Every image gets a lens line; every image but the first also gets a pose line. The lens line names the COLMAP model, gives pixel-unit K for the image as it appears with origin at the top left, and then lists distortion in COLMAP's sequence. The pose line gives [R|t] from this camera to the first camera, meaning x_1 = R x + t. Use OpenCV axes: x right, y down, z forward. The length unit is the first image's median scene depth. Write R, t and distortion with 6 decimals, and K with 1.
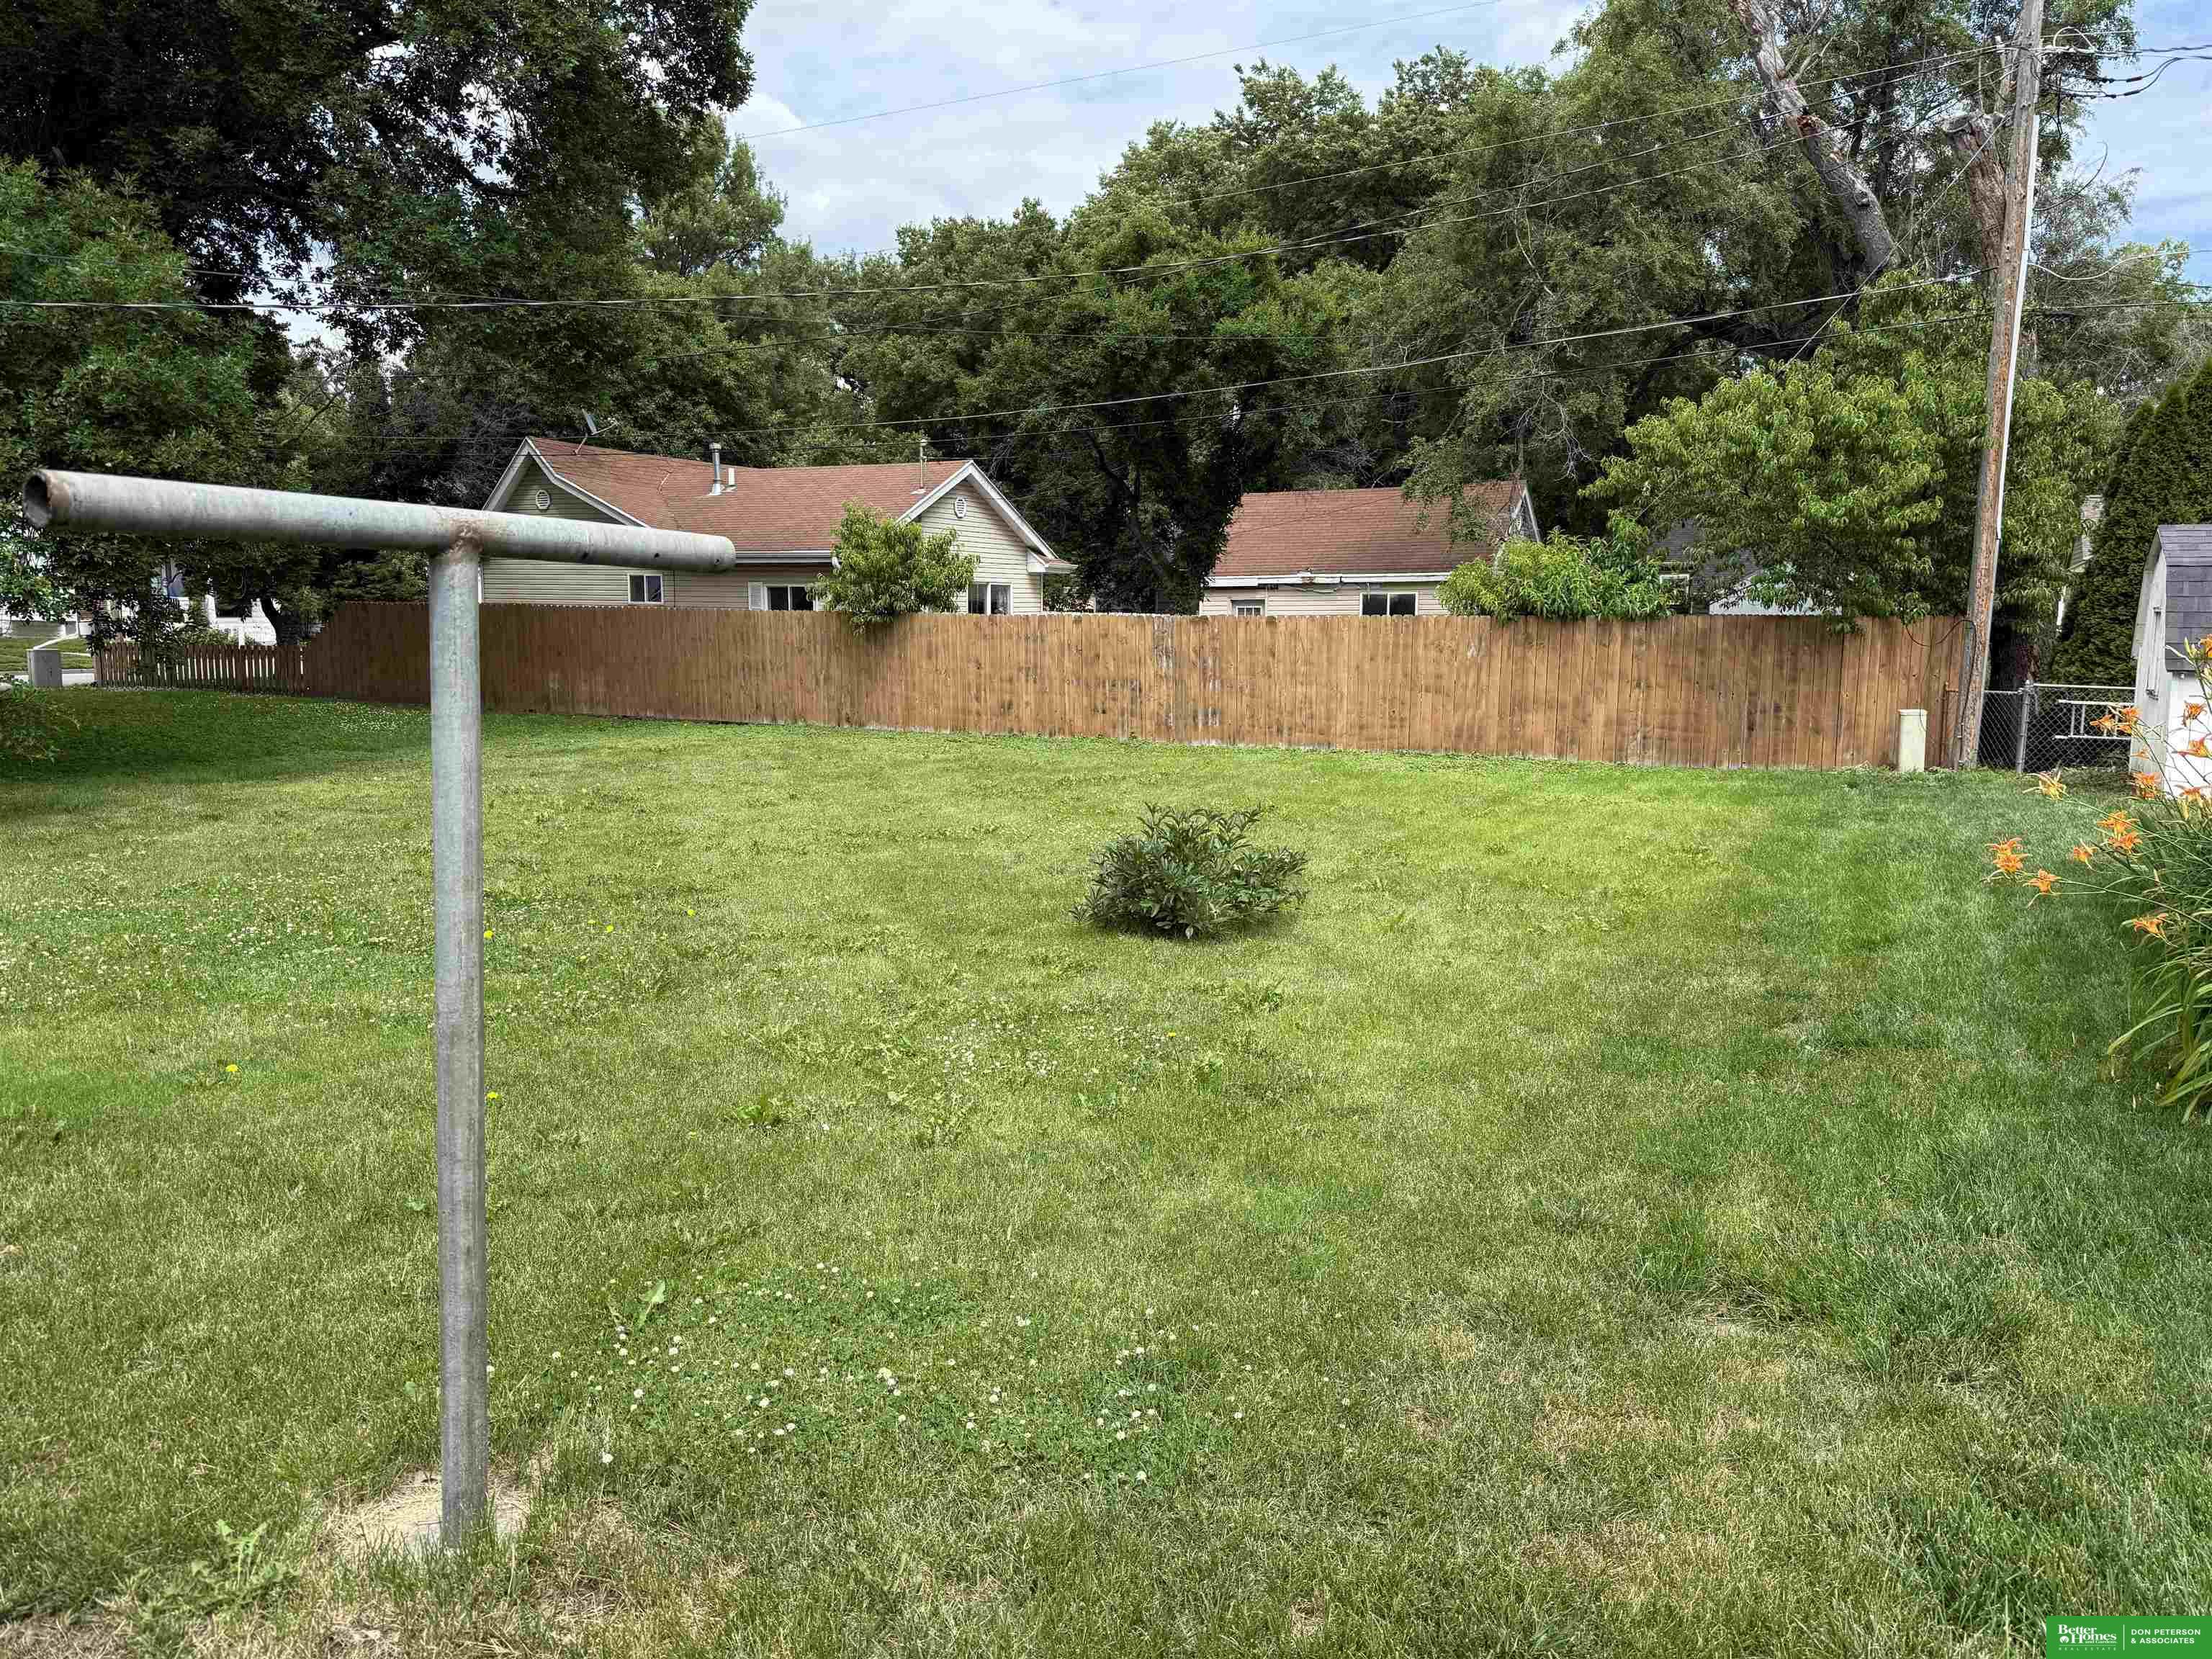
lens RADIAL K [[1556.9, 0, 1118.5], [0, 1556.9, 836.3], [0, 0, 1]] dist [-0.007527, -0.002566]
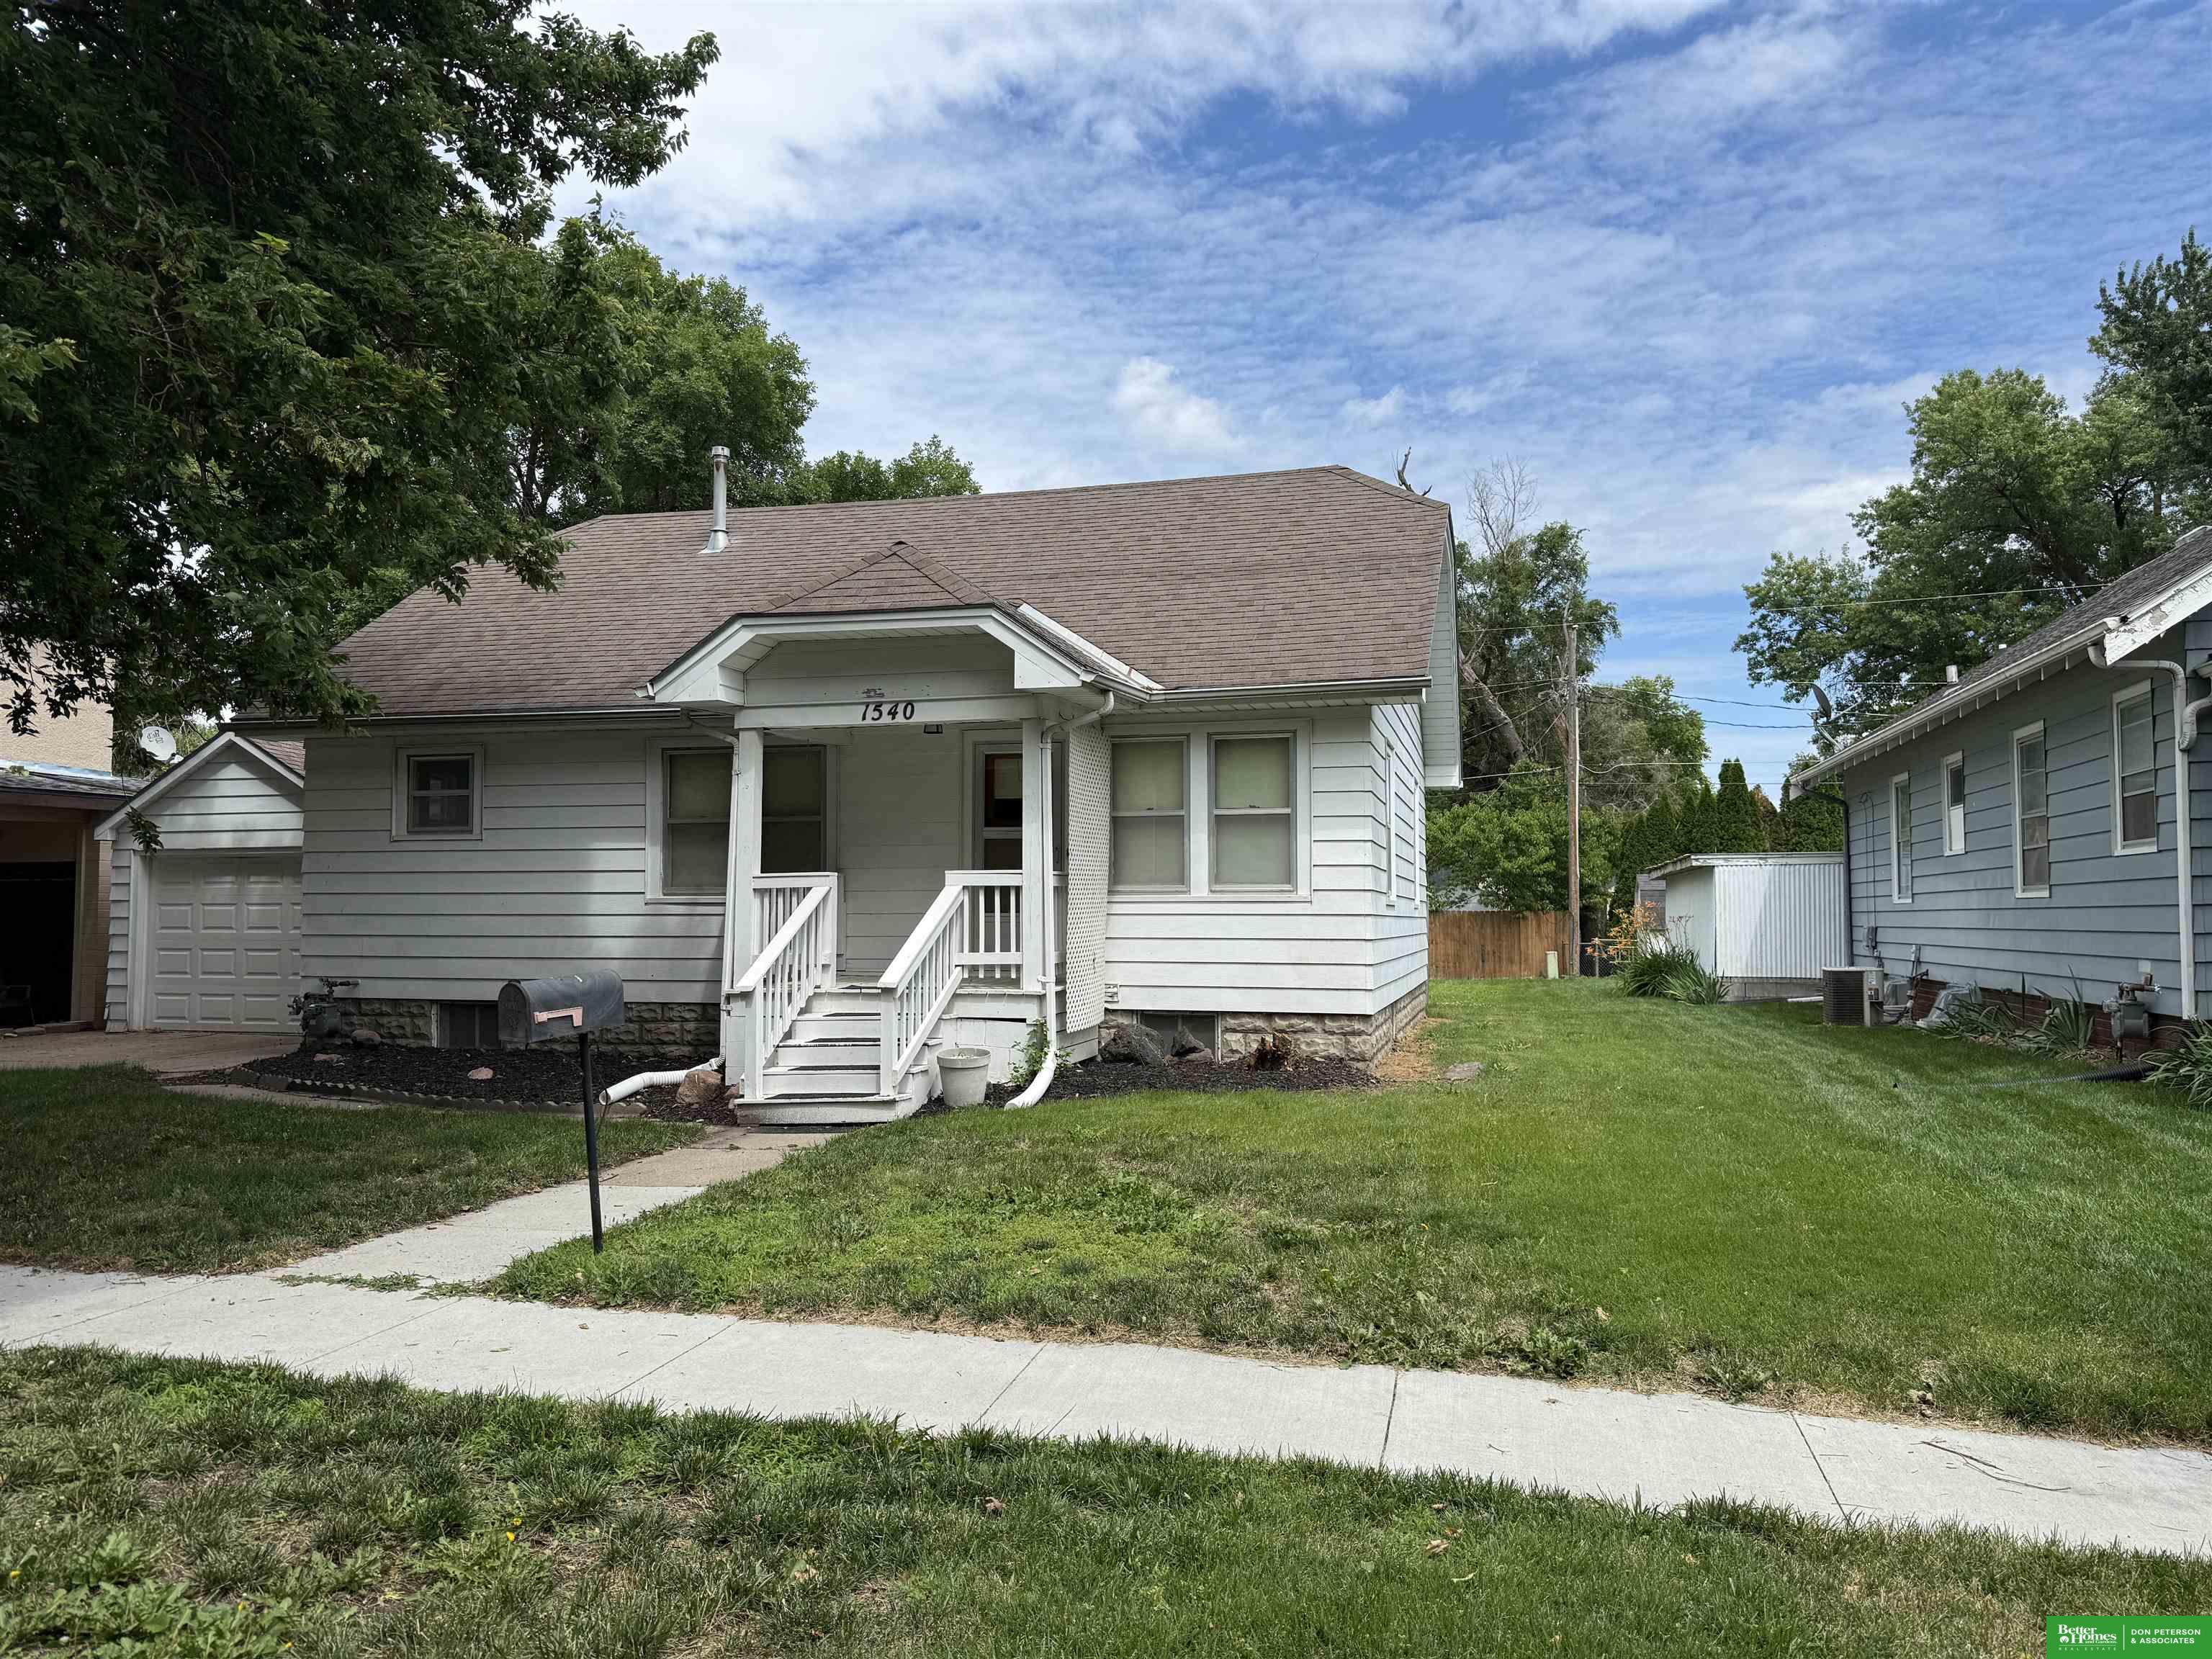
lens RADIAL K [[1556.9, 0, 1098.2], [0, 1556.9, 828.9], [0, 0, 1]] dist [-0.007527, -0.002566]
pose [[0.977785, 0.008056, 0.209455, -0.617162], [0.035655, 0.978307, -0.204071, 0.184618], [-0.206555, 0.207005, 0.956286, -1.081828]]
